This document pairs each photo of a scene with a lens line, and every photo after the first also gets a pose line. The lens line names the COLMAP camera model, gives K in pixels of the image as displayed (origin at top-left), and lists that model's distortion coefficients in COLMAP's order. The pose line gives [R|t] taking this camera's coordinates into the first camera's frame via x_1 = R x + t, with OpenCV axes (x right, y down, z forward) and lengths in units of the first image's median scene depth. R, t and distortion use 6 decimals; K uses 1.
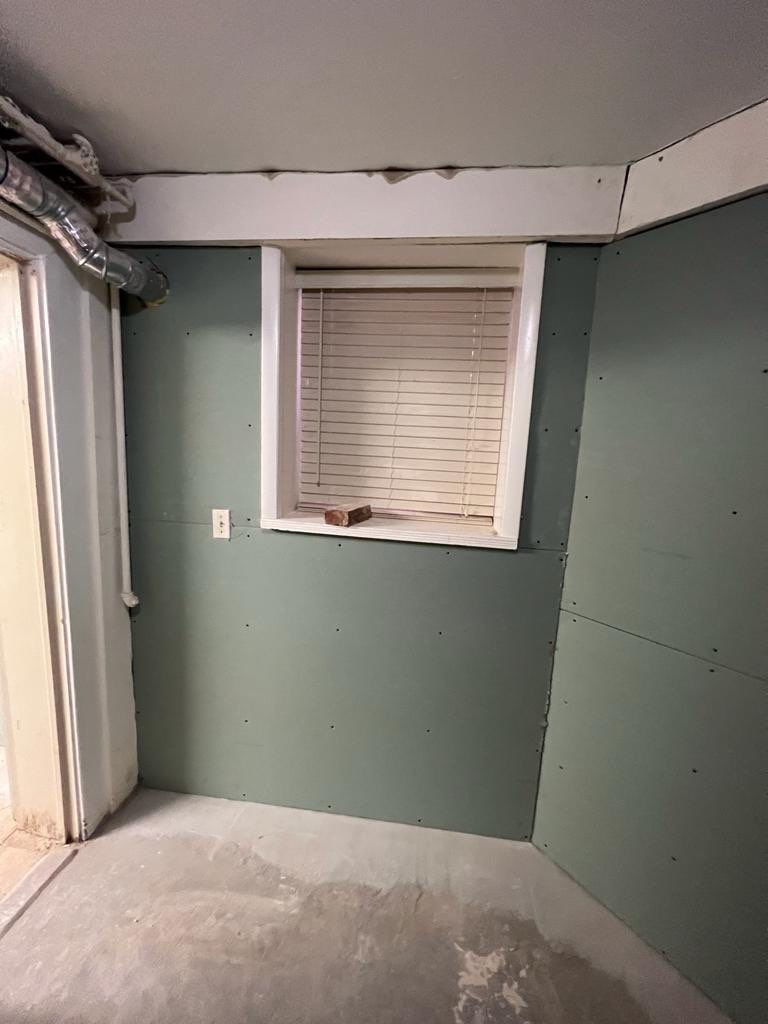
lens RADIAL K [[411.6, 0, 388.6], [0, 411.6, 512.9], [0, 0, 1]] dist [-0.000996, -0.000493]
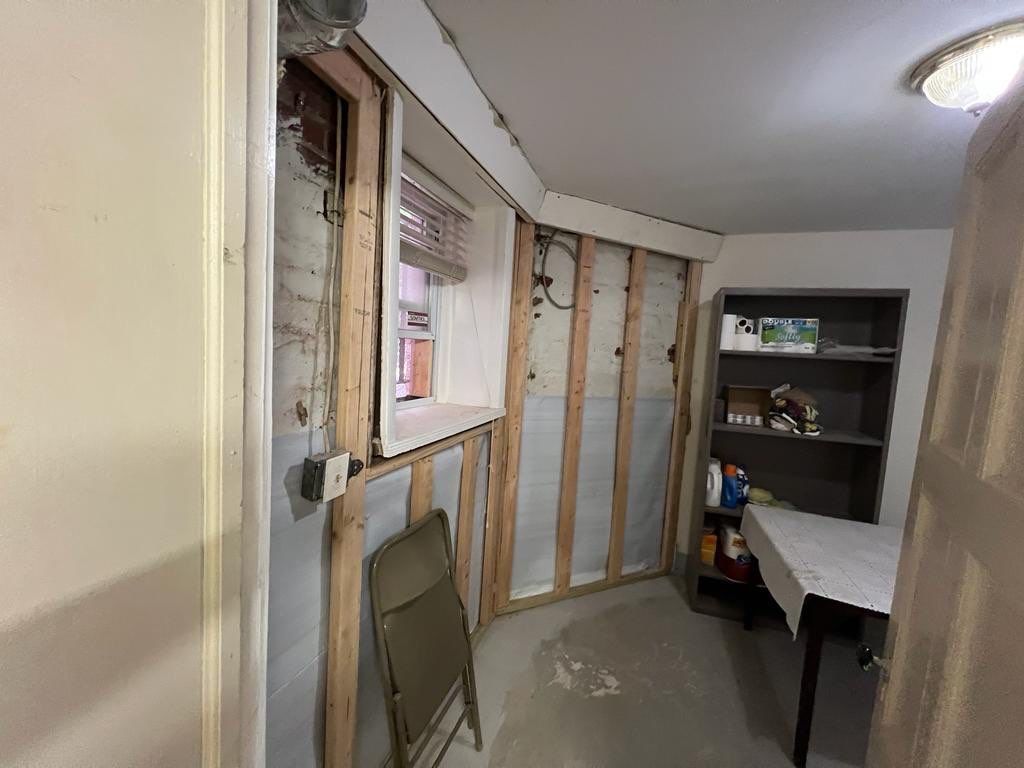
lens RADIAL K [[411.6, 0, 515.6], [0, 411.6, 383.4], [0, 0, 1]] dist [-0.000996, -0.000493]
pose [[0.209378, -0.122343, 0.970151, -1.027336], [0.098742, 0.989716, 0.103500, -0.159668], [-0.972837, 0.074124, 0.219305, 0.630161]]
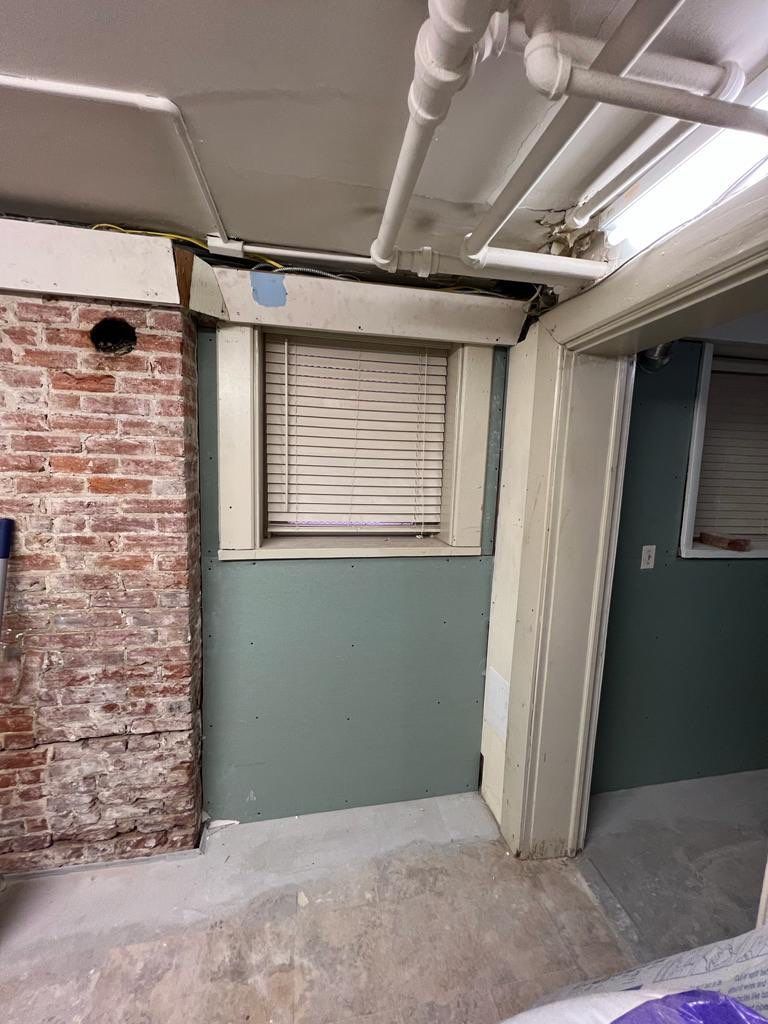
lens RADIAL K [[411.6, 0, 388.6], [0, 411.6, 512.9], [0, 0, 1]] dist [-0.000996, -0.000493]
pose [[0.950441, -0.059604, 0.305138, -1.631288], [0.066587, 0.997702, -0.012519, -0.151886], [-0.303691, 0.032217, 0.952226, 0.074203]]
